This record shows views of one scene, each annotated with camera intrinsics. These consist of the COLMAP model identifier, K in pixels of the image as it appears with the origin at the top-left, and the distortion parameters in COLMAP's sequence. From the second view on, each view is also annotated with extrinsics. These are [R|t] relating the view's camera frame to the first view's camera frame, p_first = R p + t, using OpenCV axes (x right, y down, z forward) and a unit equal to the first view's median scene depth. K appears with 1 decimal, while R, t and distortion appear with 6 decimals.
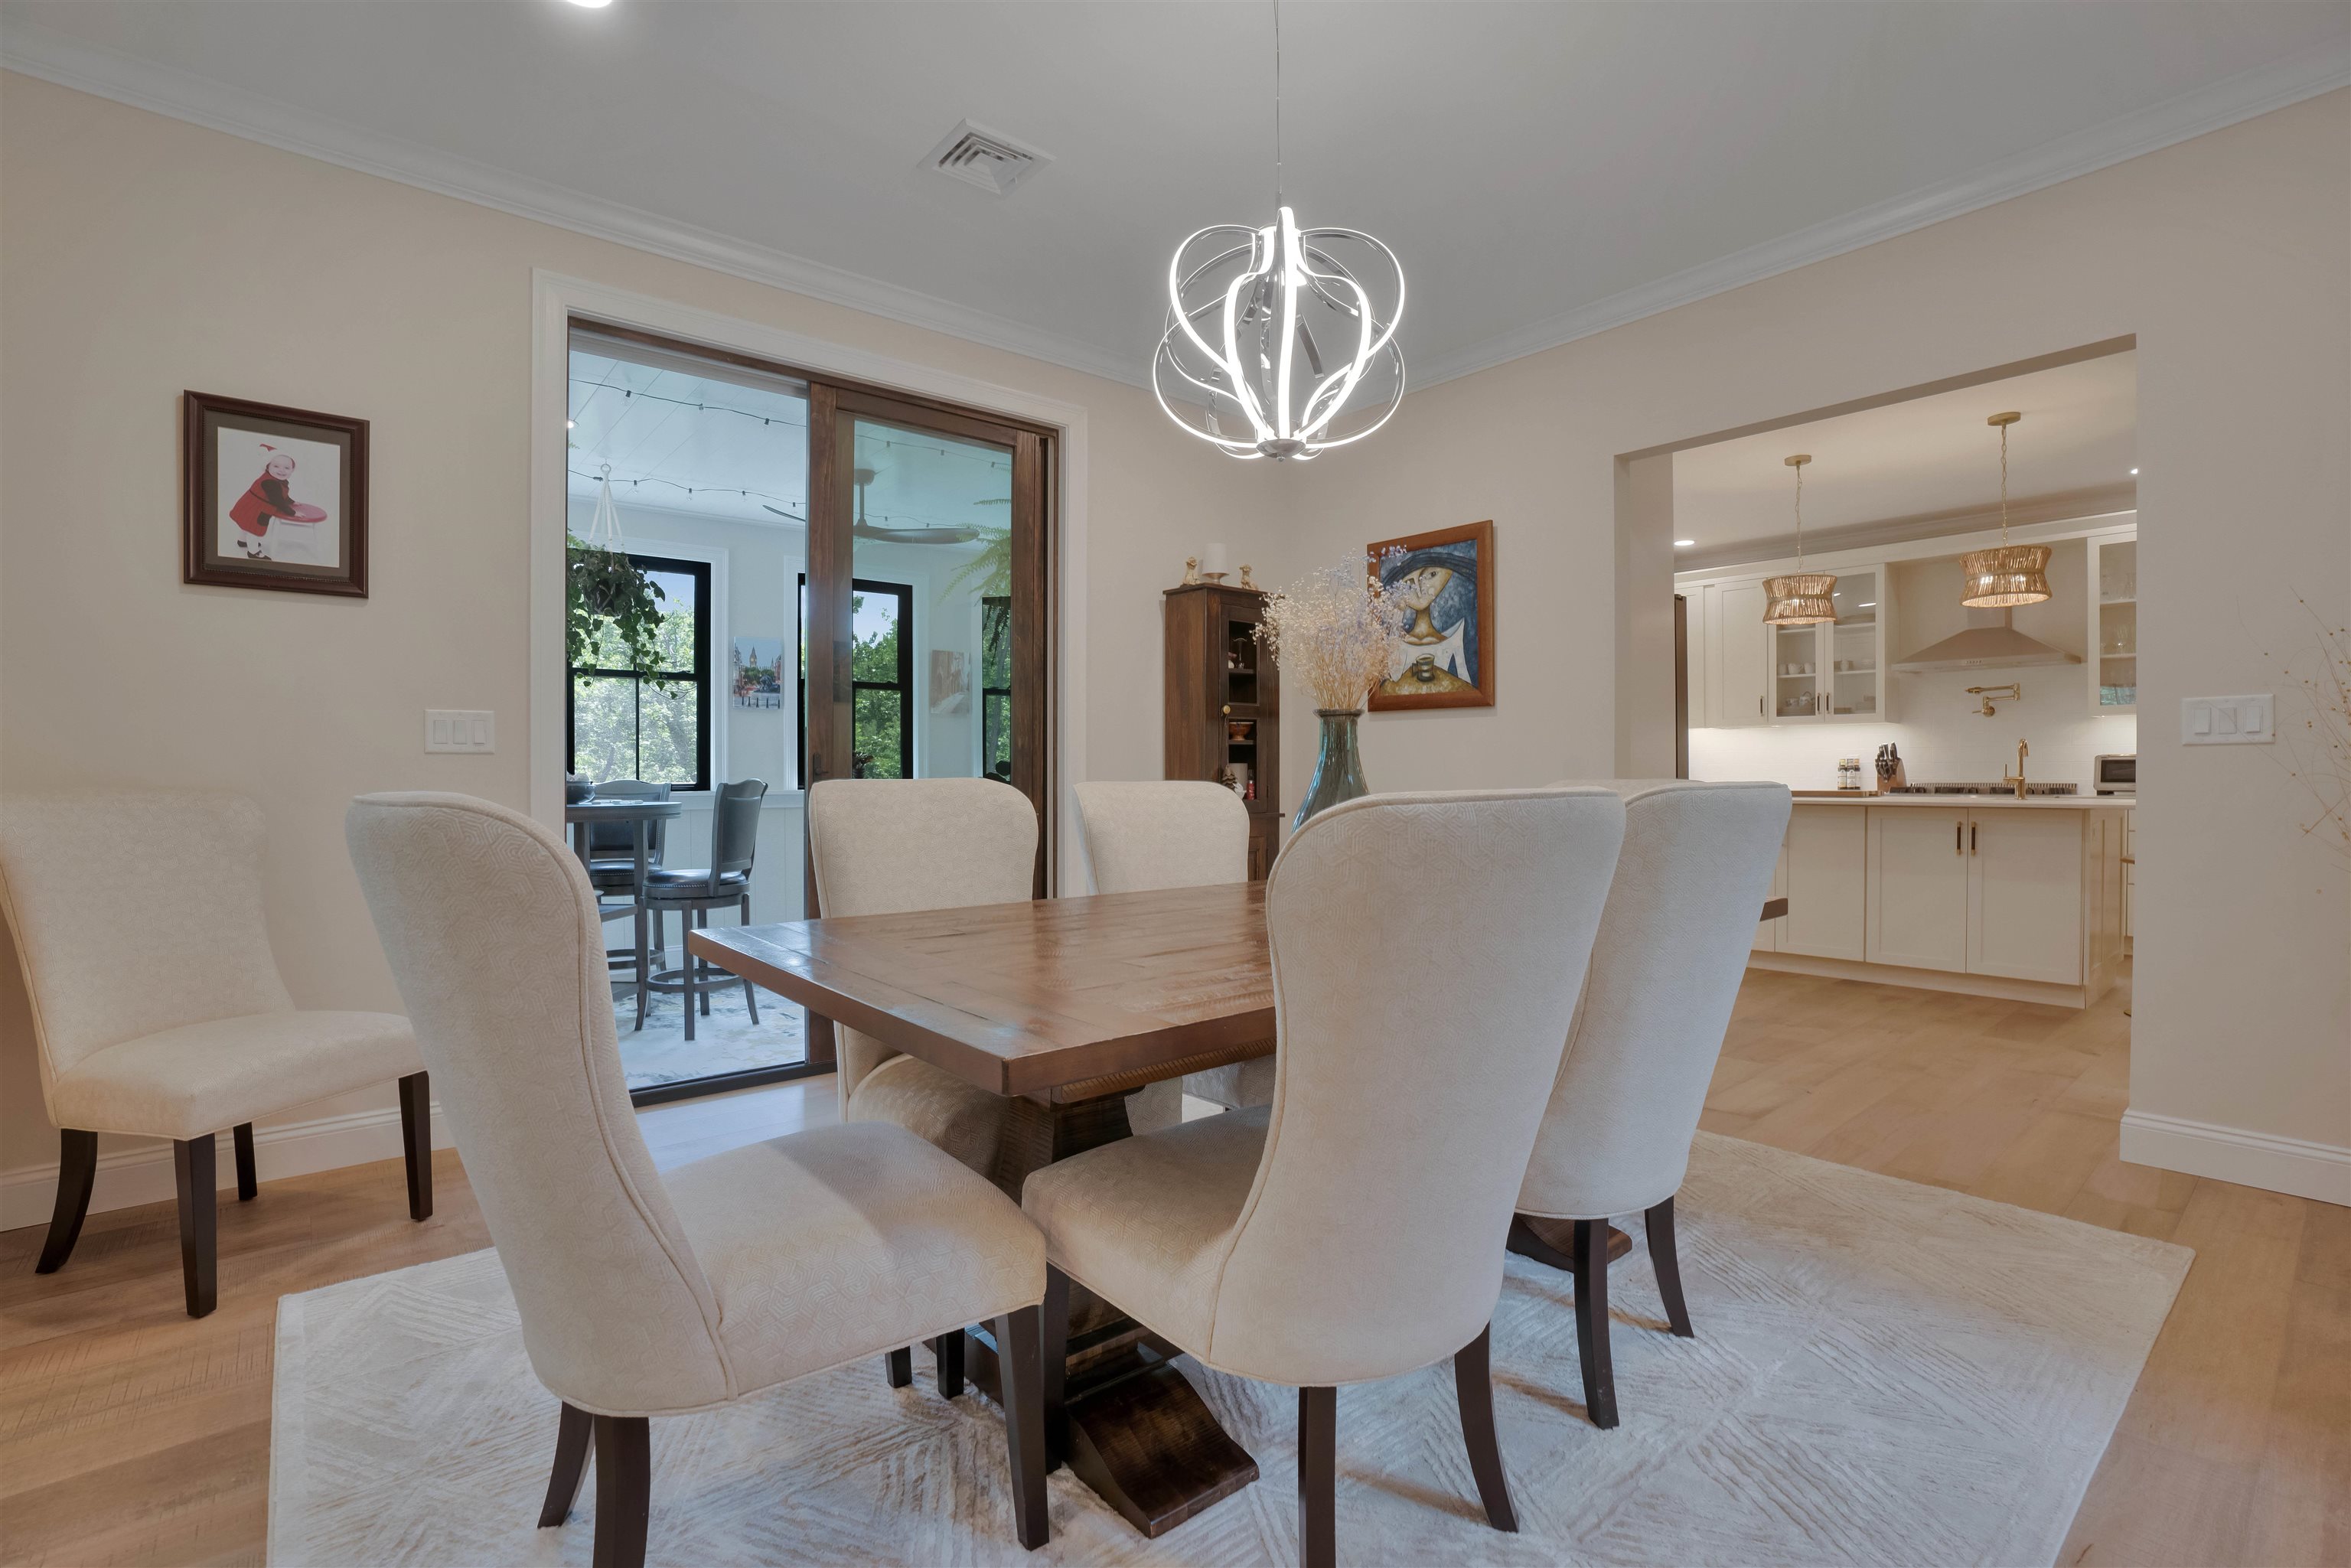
lens RADIAL K [[1072.4, 0, 1194.5], [0, 1072.4, 796.2], [0, 0, 1]] dist [-0.078381, 0.026588]
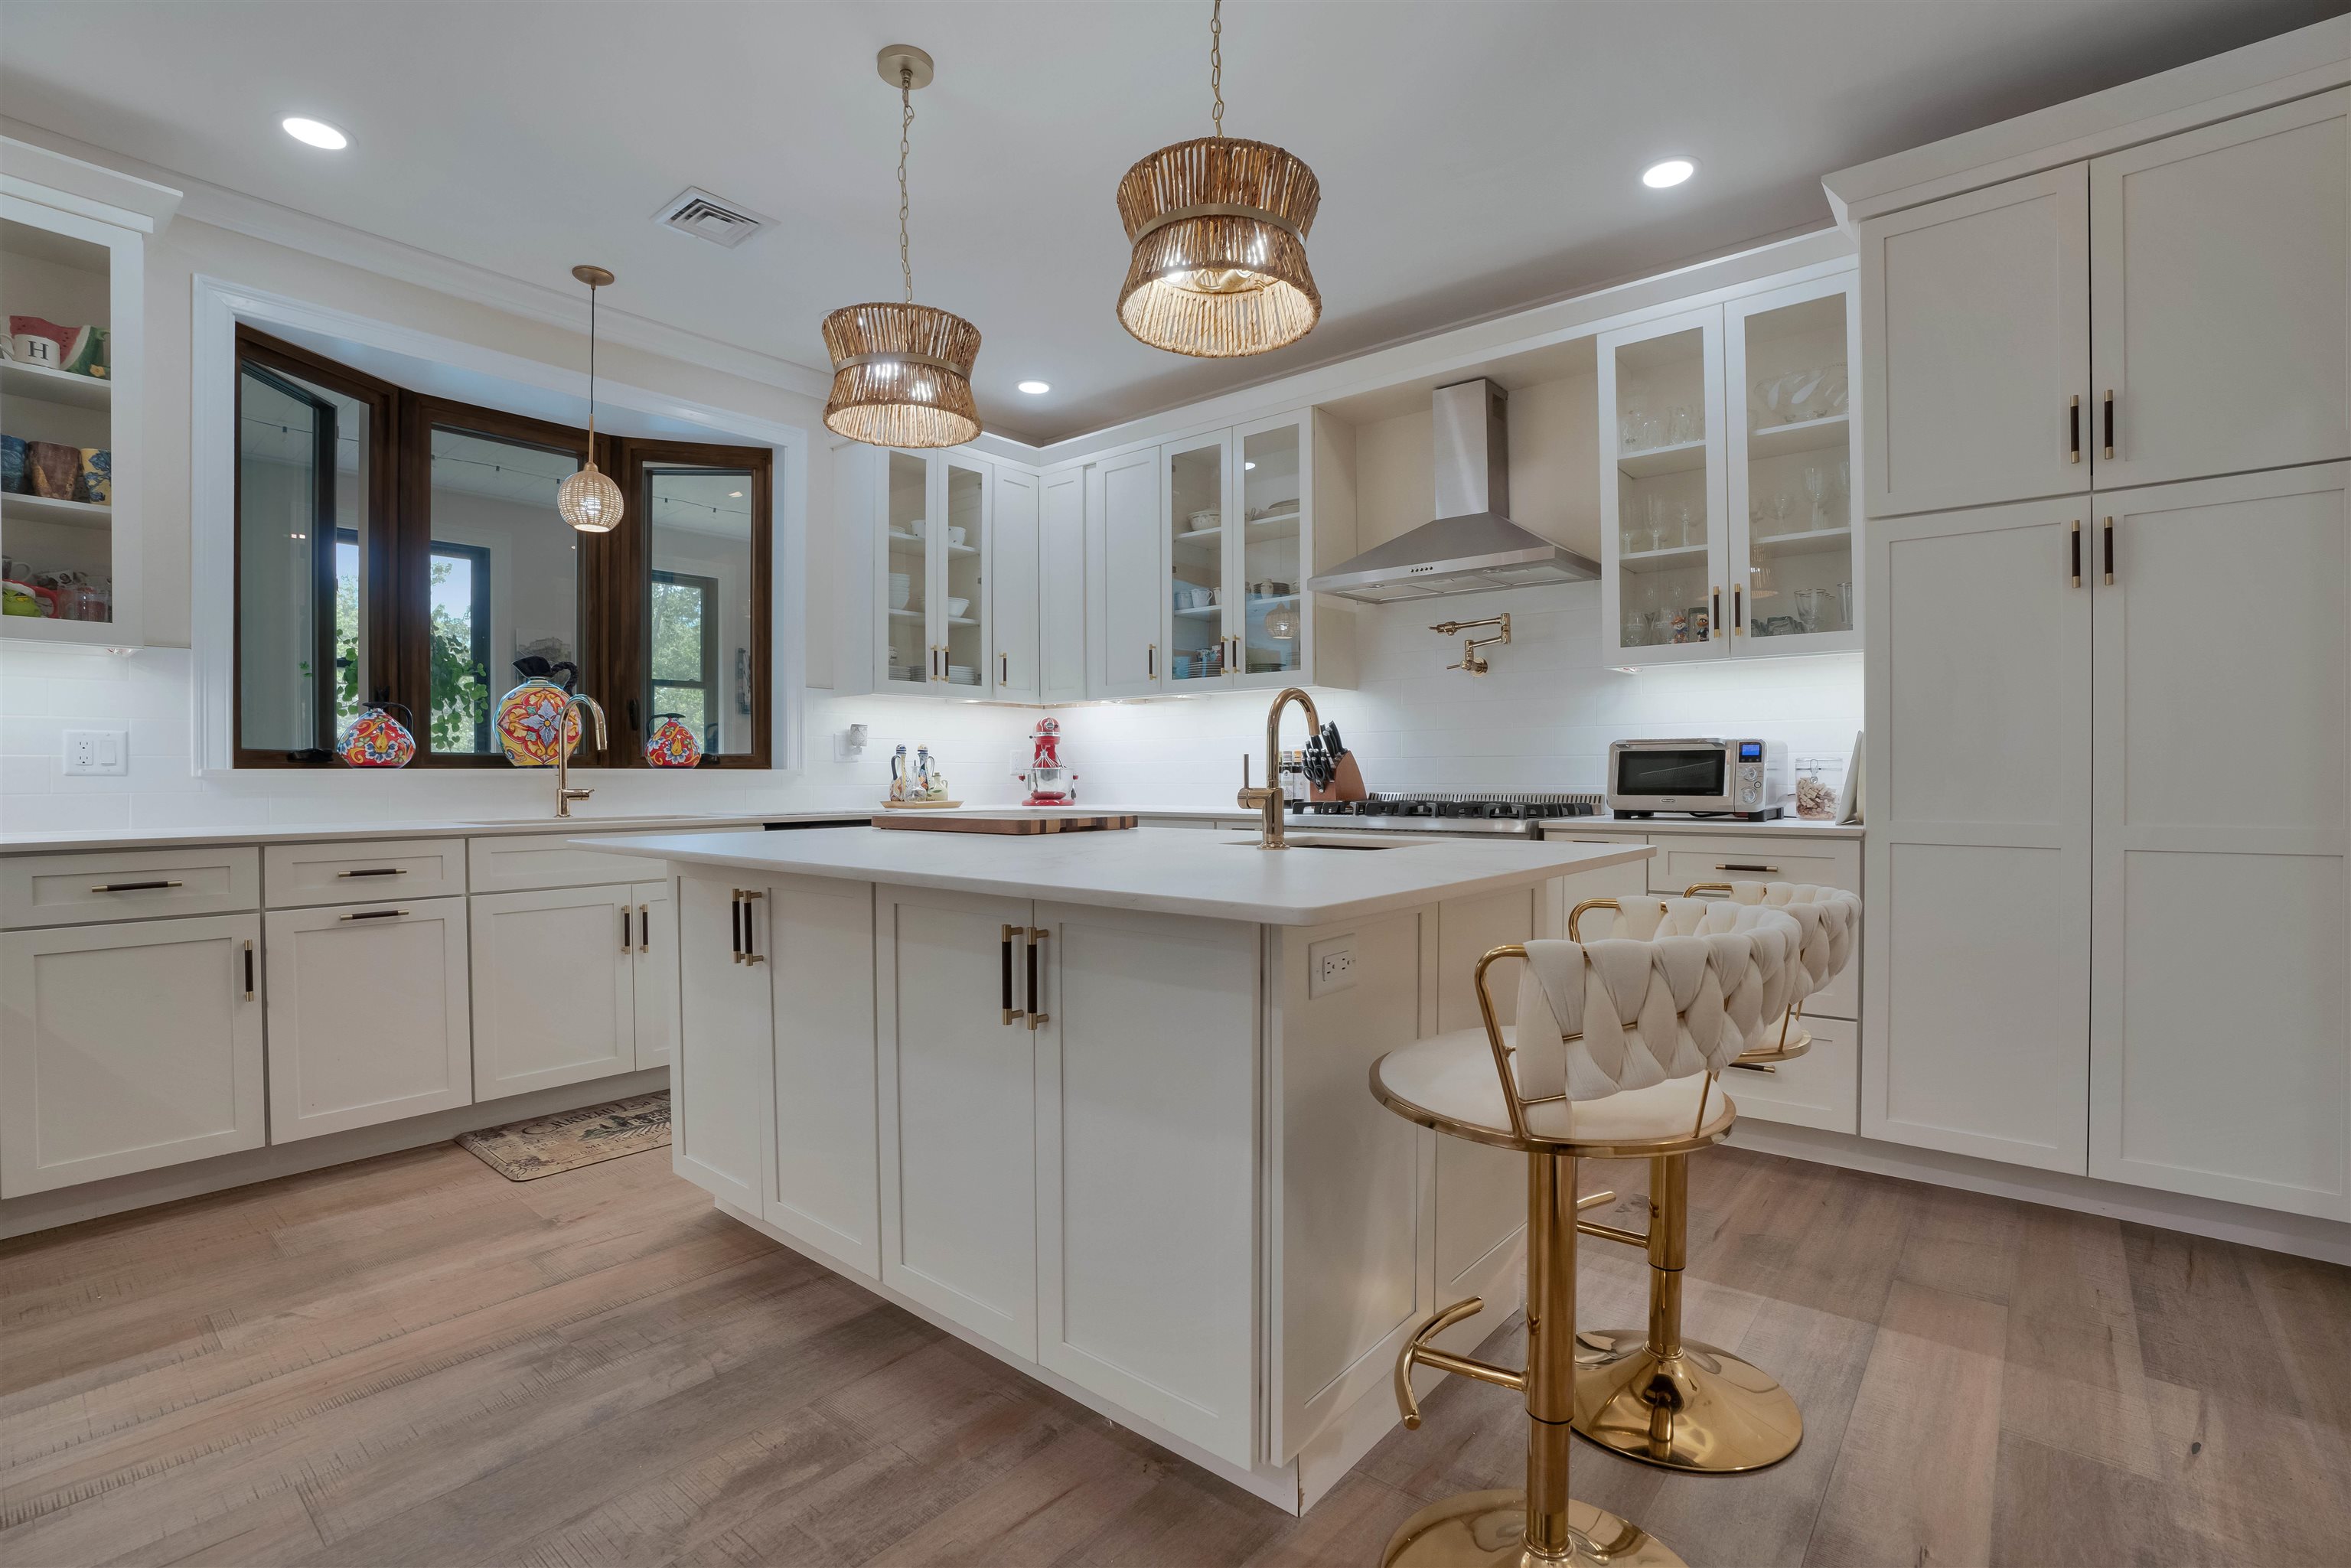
lens RADIAL K [[1072.4, 0, 1194.5], [0, 1072.4, 796.2], [0, 0, 1]] dist [-0.078381, 0.026588]
pose [[0.984693, -0.002400, 0.174284, 0.493683], [0.002907, 0.999992, -0.002654, -0.009613], [-0.174276, 0.003120, 0.984692, 0.431763]]
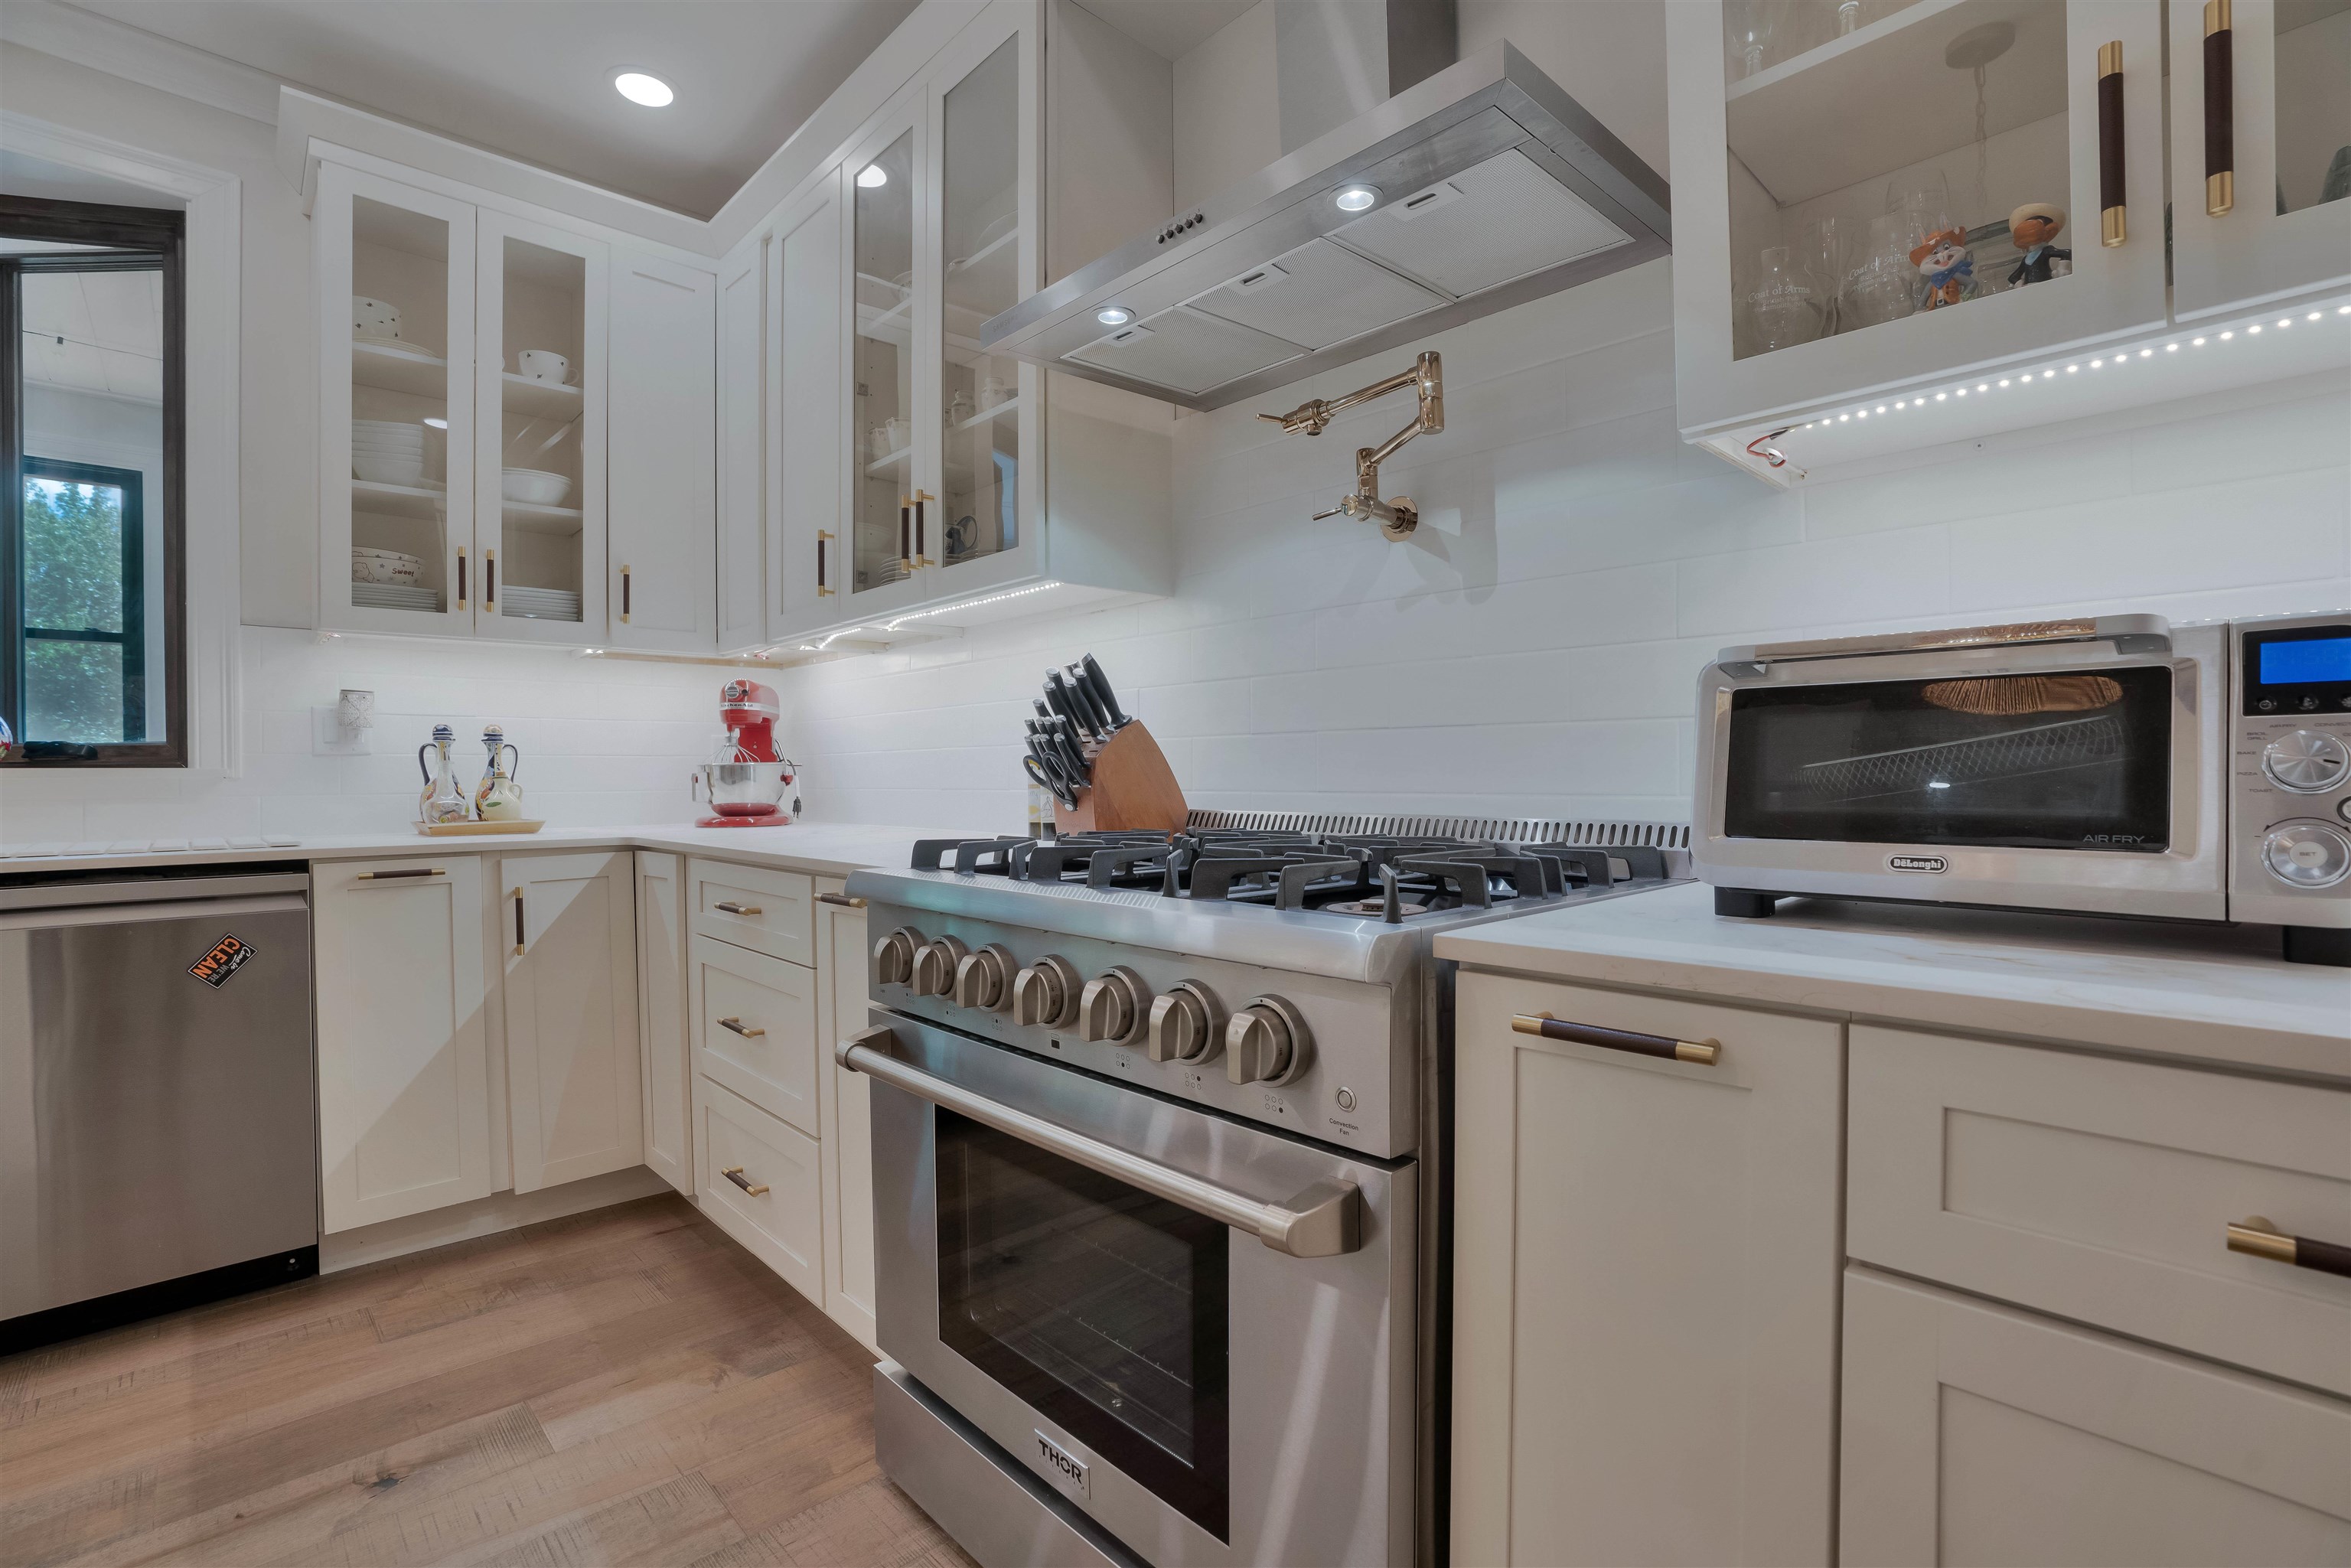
lens RADIAL K [[1072.4, 0, 1194.5], [0, 1072.4, 796.2], [0, 0, 1]] dist [-0.078381, 0.026588]
pose [[0.997886, -0.005137, 0.064788, 0.680166], [0.005202, 0.999986, -0.000826, -0.016417], [-0.064783, 0.001161, 0.997899, 0.725973]]
